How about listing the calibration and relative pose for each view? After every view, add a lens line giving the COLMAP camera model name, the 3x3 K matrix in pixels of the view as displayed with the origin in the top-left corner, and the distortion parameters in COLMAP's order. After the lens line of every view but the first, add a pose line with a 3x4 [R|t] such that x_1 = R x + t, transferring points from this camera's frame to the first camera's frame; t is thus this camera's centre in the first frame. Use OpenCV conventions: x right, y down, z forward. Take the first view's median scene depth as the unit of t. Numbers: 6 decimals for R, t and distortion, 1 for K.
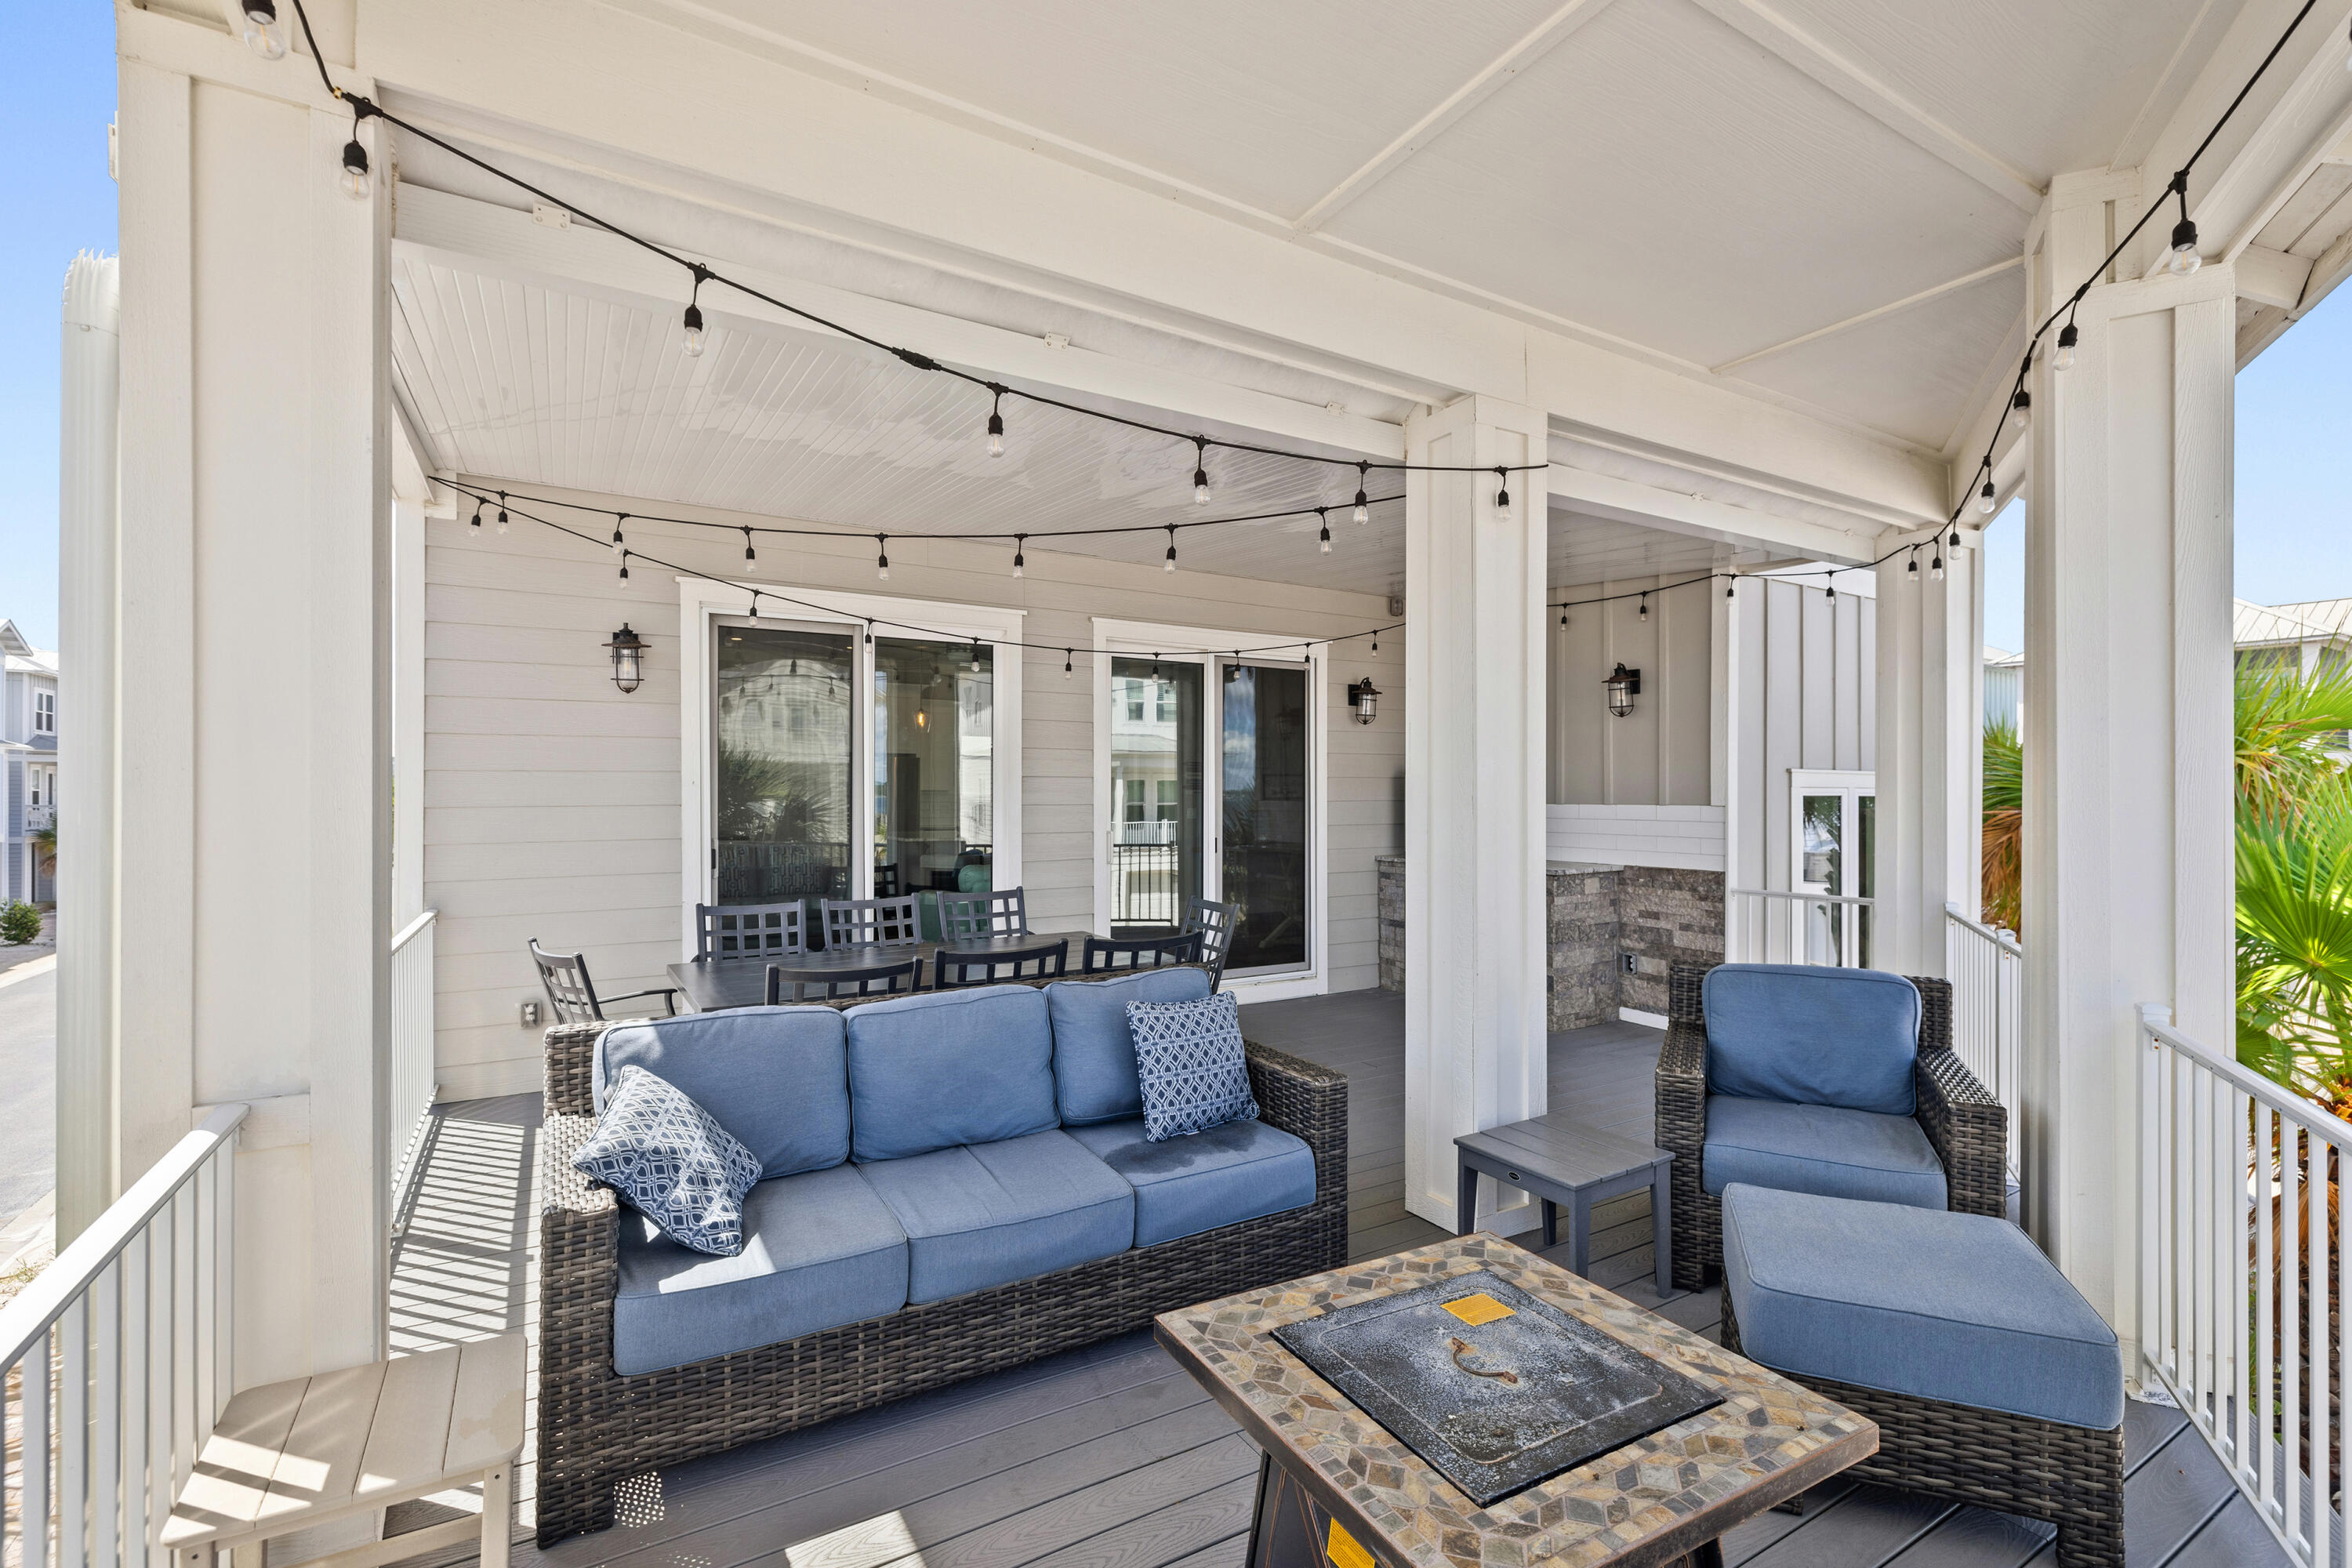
lens RADIAL K [[1022.3, 0, 1171.7], [0, 1022.3, 784.8], [0, 0, 1]] dist [0.000990, -0.001144]
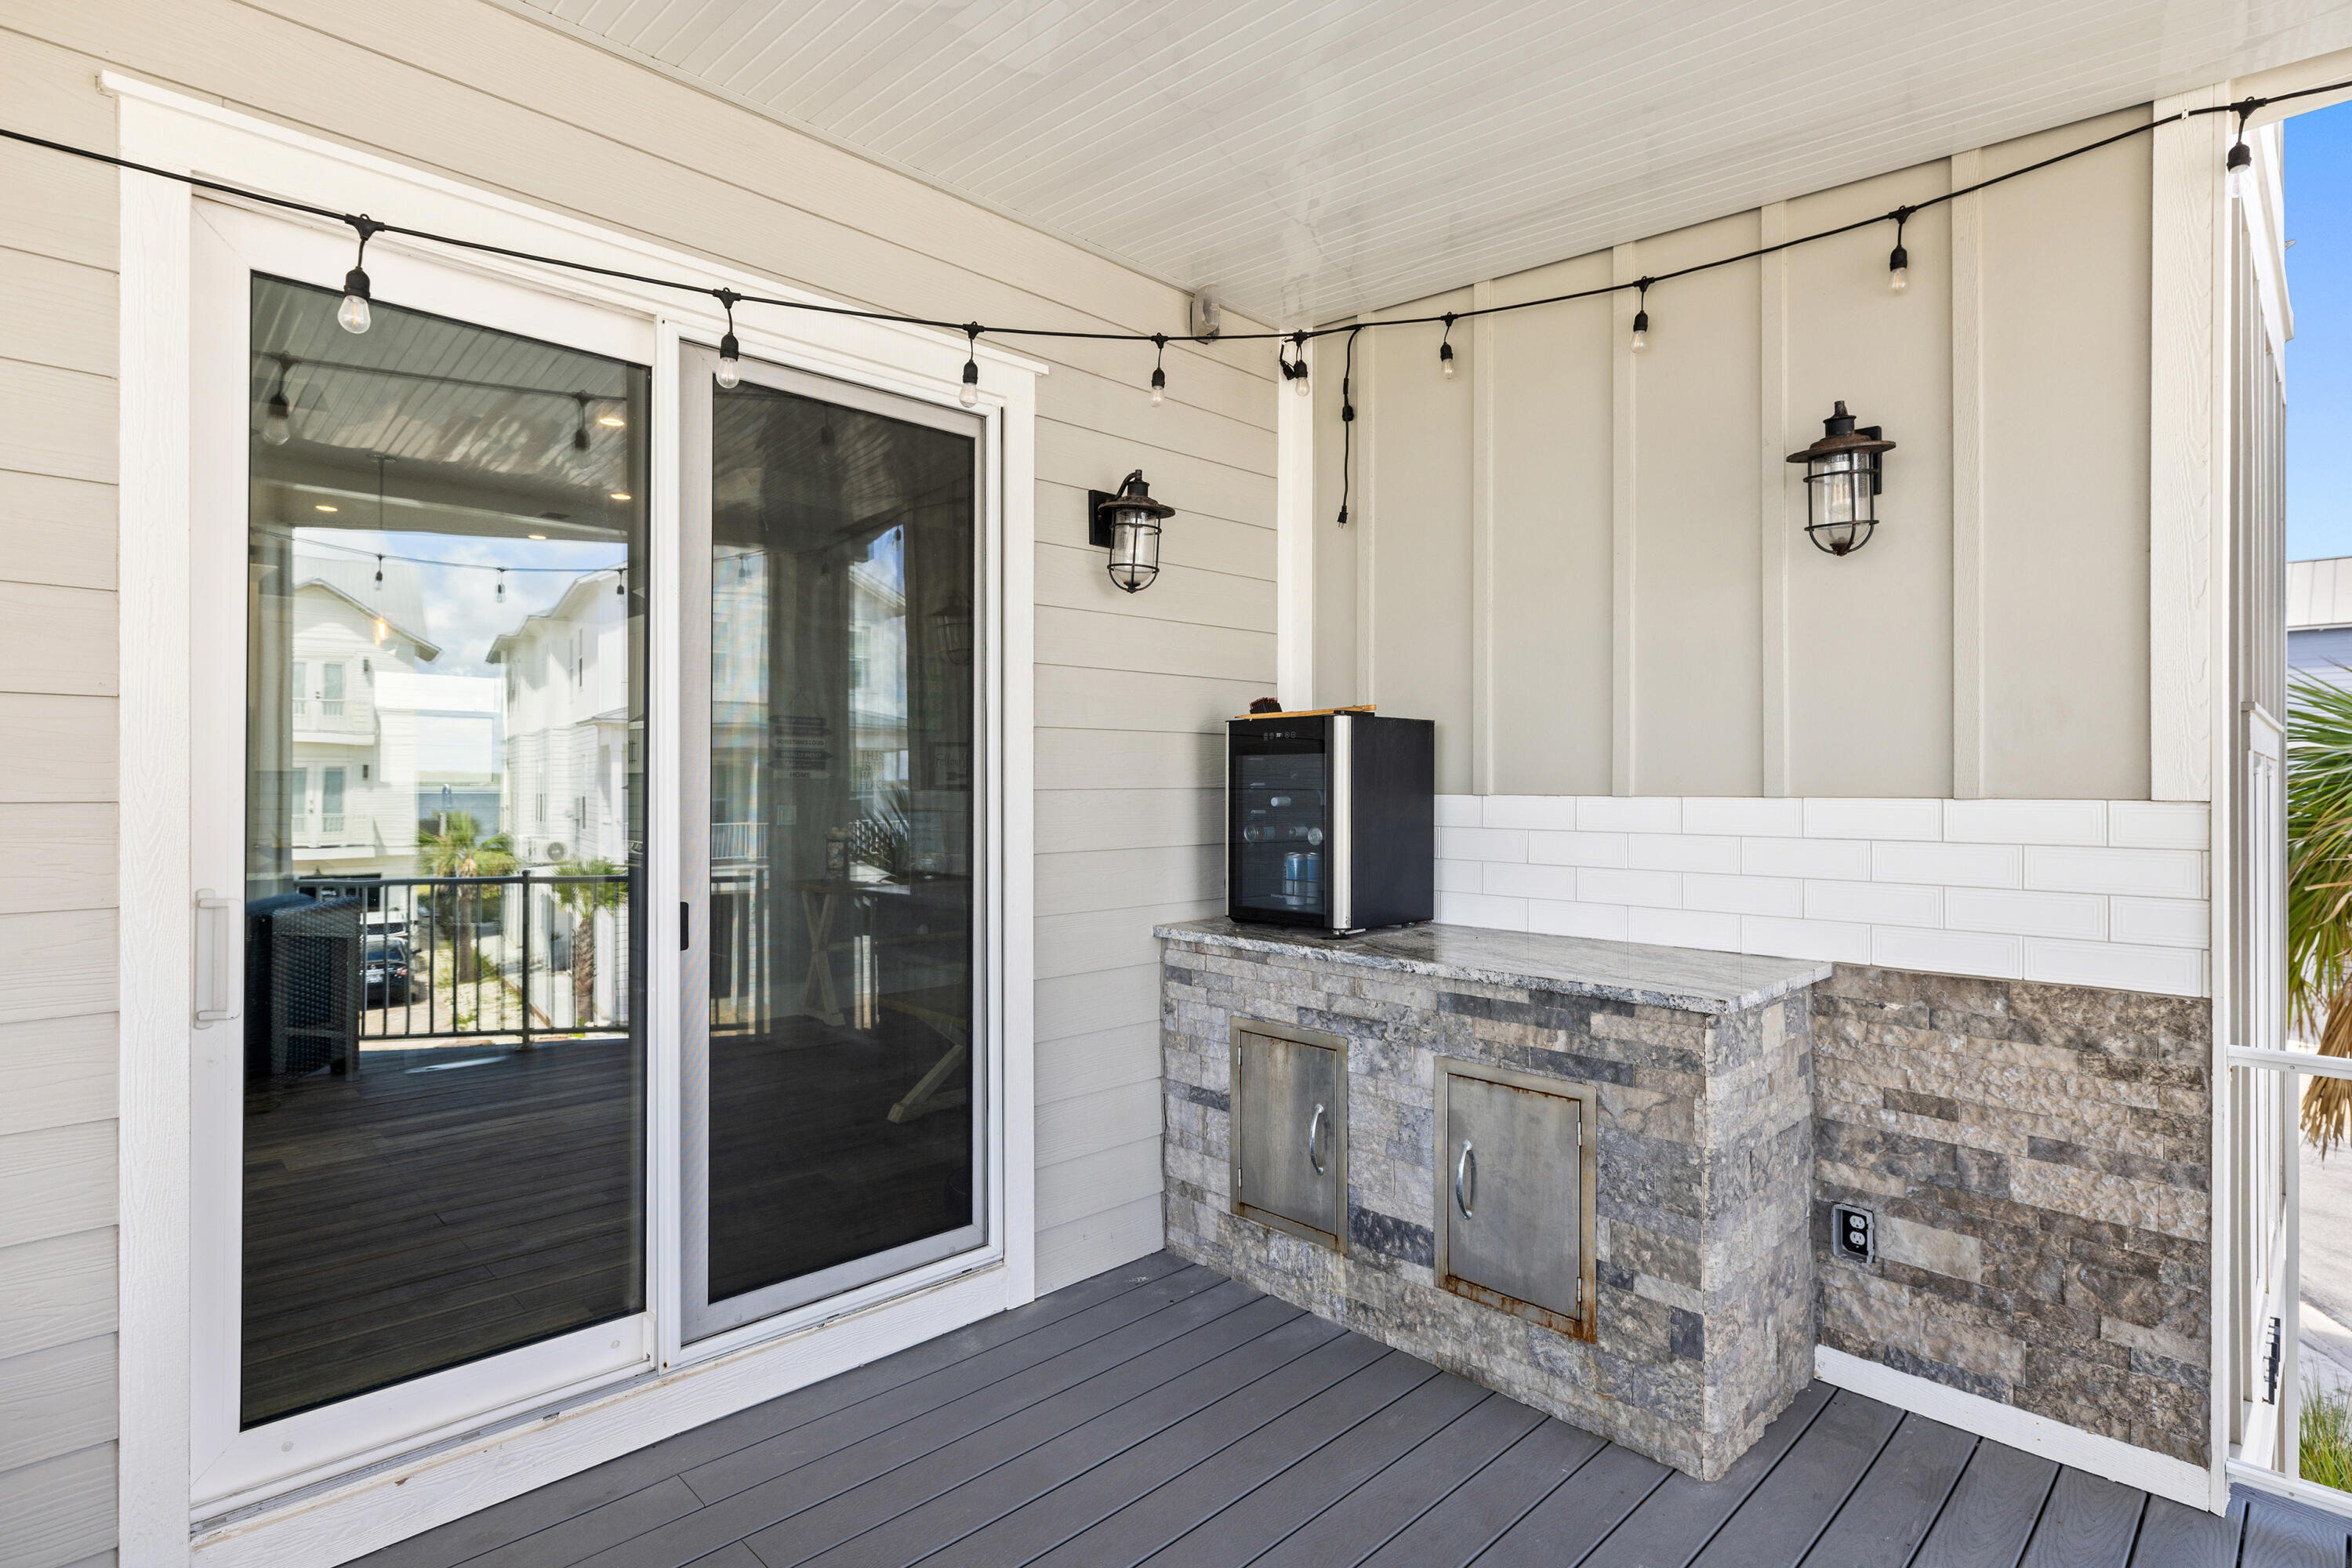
lens RADIAL K [[1172.8, 0, 1174.9], [0, 1172.8, 775.5], [0, 0, 1]] dist [-0.000318, -0.000003]
pose [[0.968854, 0.001479, 0.247628, 0.110287], [-0.002213, 0.999994, 0.002682, 0.011072], [-0.247622, -0.003146, 0.968852, 0.657609]]
